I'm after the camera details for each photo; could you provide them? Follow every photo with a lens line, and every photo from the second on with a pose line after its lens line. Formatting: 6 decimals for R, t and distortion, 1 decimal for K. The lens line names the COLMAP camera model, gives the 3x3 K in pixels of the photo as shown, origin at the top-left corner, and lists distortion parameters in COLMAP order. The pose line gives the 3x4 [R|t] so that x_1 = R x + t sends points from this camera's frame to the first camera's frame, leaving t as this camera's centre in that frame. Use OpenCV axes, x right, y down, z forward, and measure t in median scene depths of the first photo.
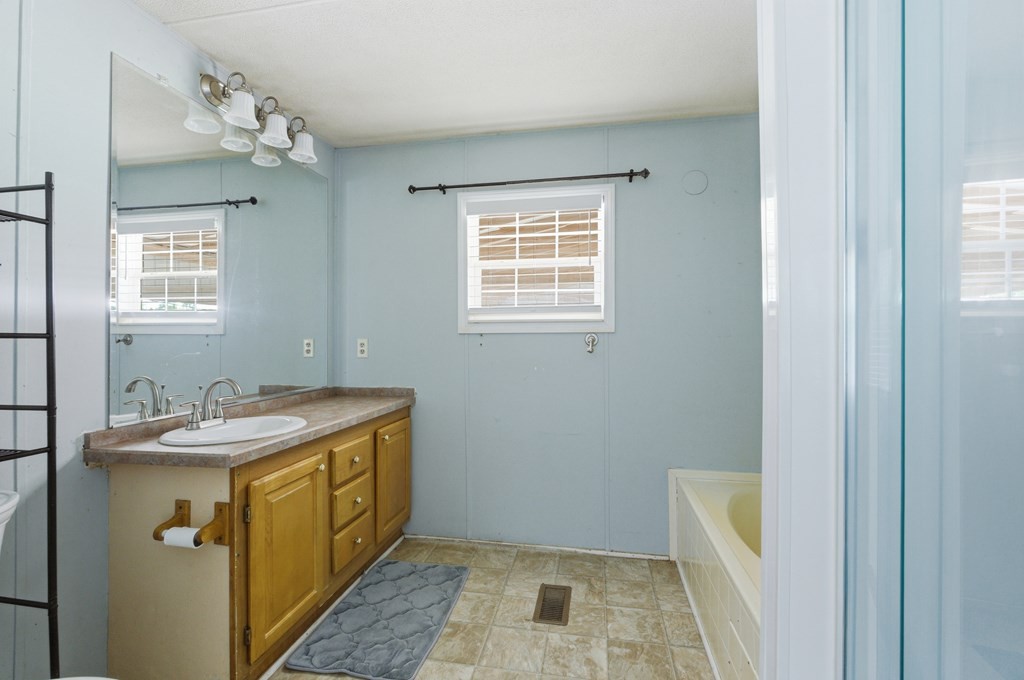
lens RADIAL K [[452.7, 0, 514.3], [0, 452.7, 335.7], [0, 0, 1]] dist [-0.004032, -0.000771]
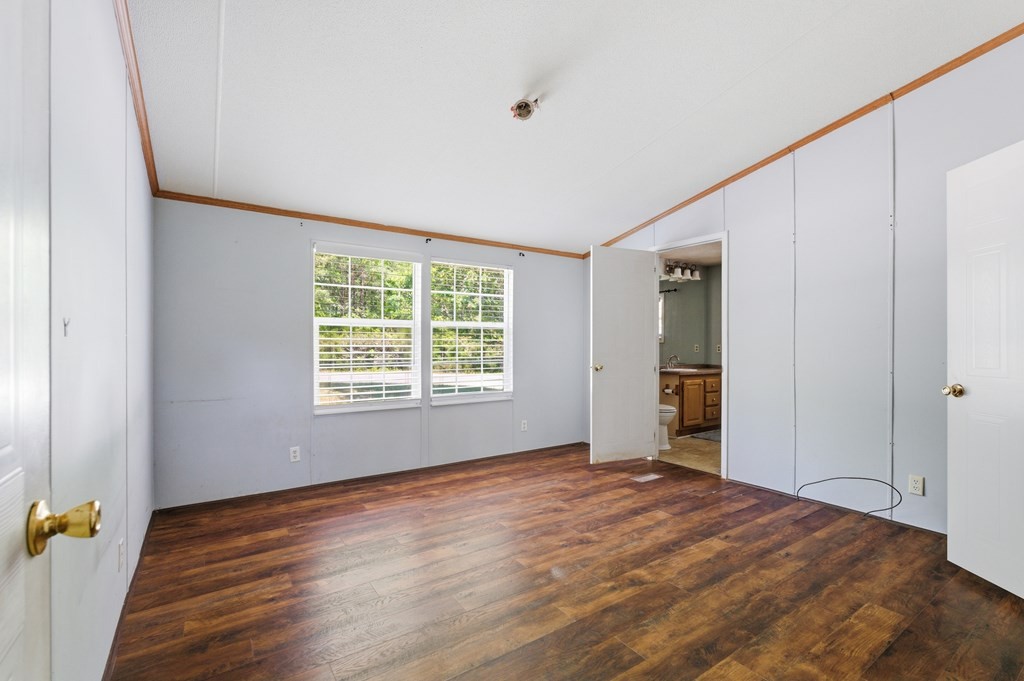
lens RADIAL K [[452.7, 0, 513.8], [0, 452.7, 342.2], [0, 0, 1]] dist [-0.004032, -0.000771]
pose [[0.704689, 0.001373, -0.709515, 0.897506], [-0.010463, 0.999909, -0.008457, 0.032643], [0.709439, 0.013383, 0.704639, -2.181912]]
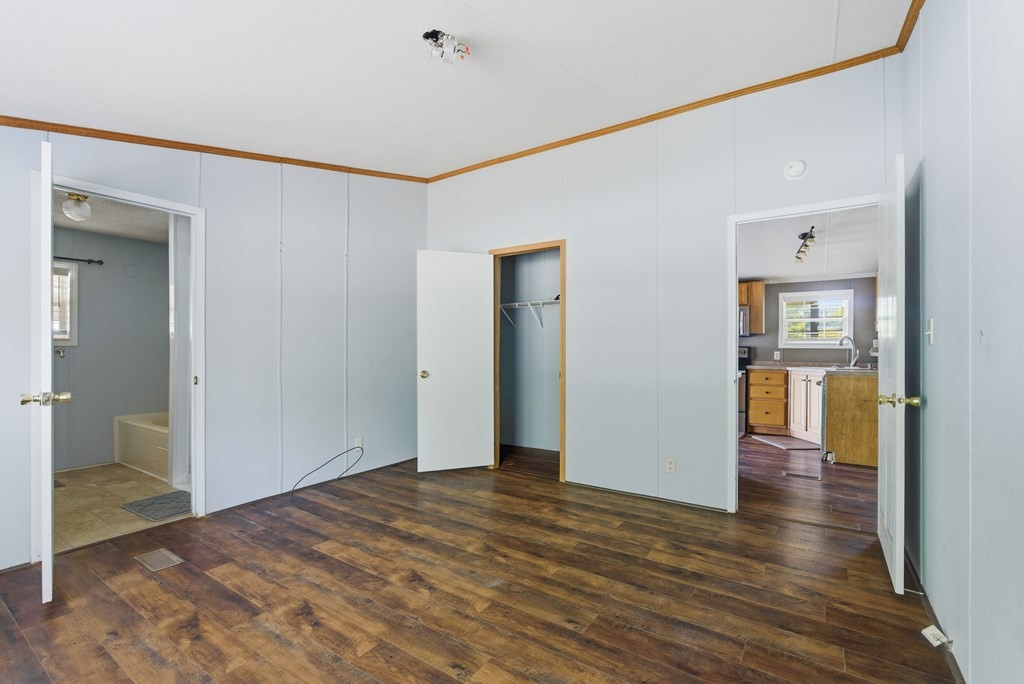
lens RADIAL K [[452.7, 0, 522.3], [0, 452.7, 350.3], [0, 0, 1]] dist [-0.004032, -0.000771]
pose [[0.388578, 0.000348, 0.921416, -0.988450], [0.004522, 0.999987, -0.002284, 0.028193], [-0.921405, 0.005054, 0.388572, -1.762066]]
